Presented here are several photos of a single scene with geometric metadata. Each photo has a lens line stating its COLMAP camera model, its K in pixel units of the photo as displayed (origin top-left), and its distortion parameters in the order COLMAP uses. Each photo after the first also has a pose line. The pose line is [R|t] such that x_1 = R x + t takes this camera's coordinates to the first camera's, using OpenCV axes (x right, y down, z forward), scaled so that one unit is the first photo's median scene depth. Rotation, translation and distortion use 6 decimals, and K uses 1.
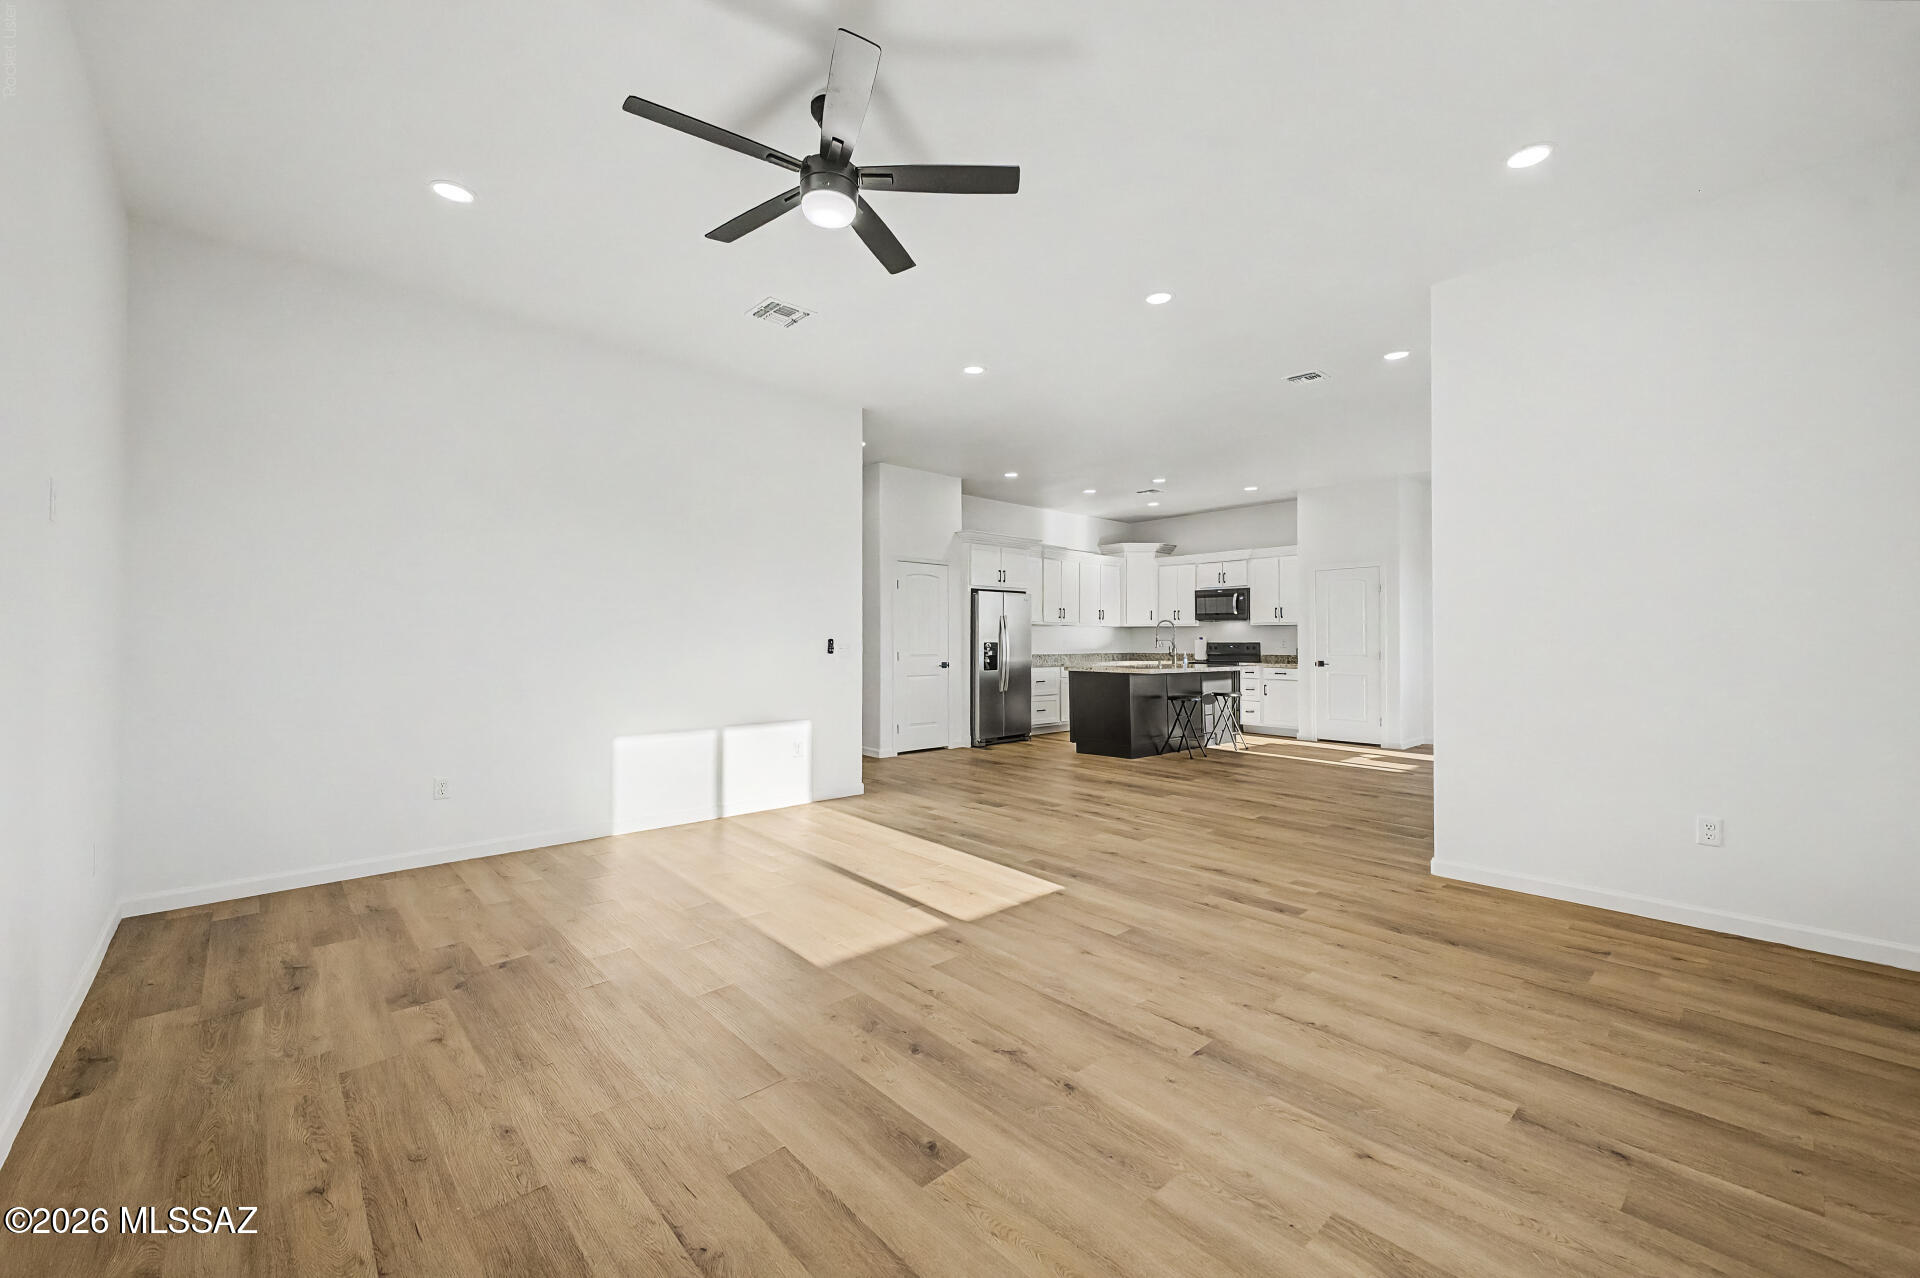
lens RADIAL K [[791.9, 0, 960.0], [0, 791.9, 633.4], [0, 0, 1]] dist [-0.000075, -0.000119]
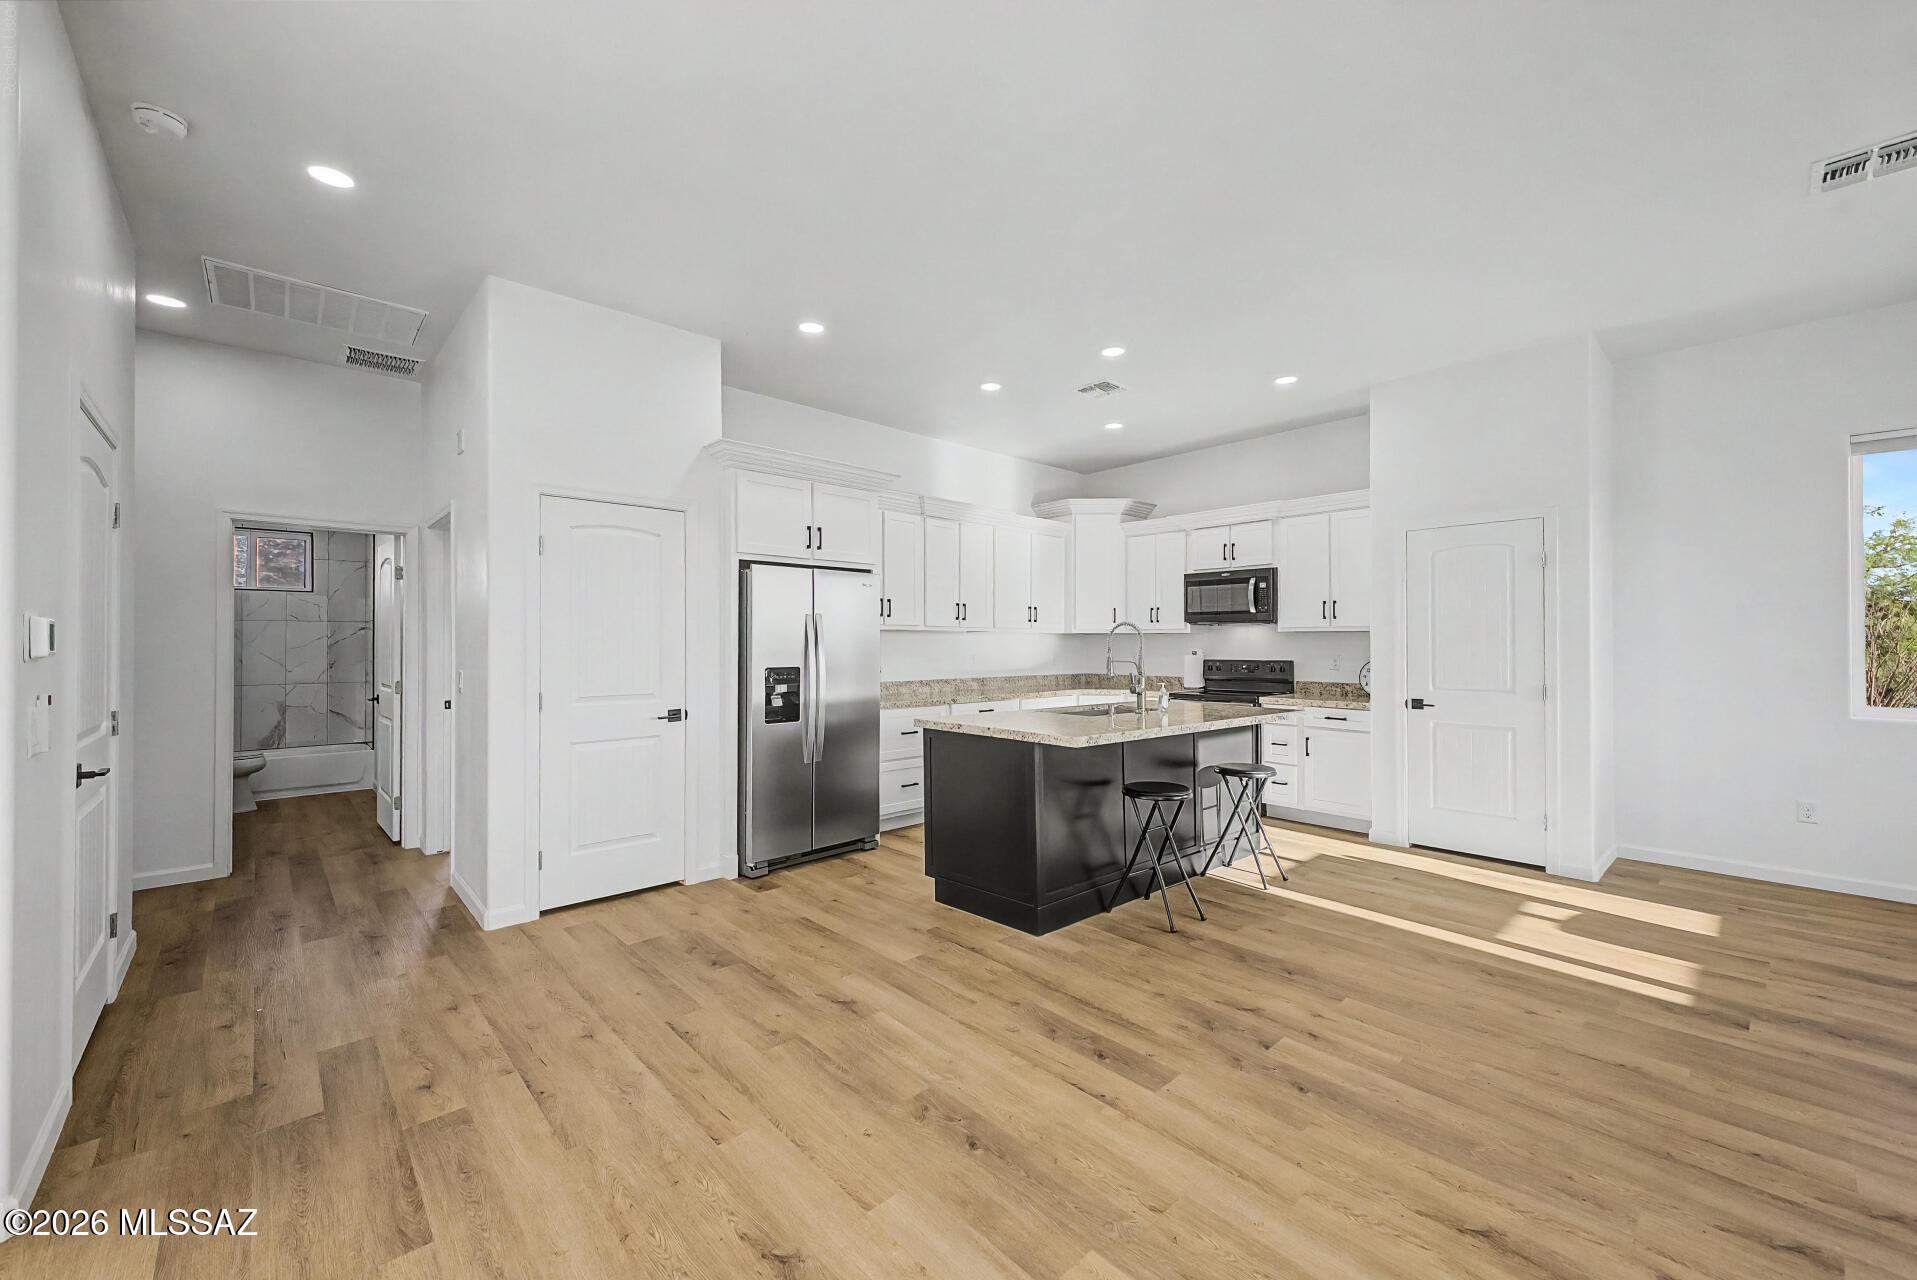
lens RADIAL K [[769.5, 0, 979.5], [0, 769.5, 642.7], [0, 0, 1]] dist [0.000305, -0.000581]
pose [[0.999702, -0.001311, 0.024373, 0.142846], [0.001131, 0.999972, 0.007389, -0.007077], [-0.024382, -0.007359, 0.999676, 0.471828]]
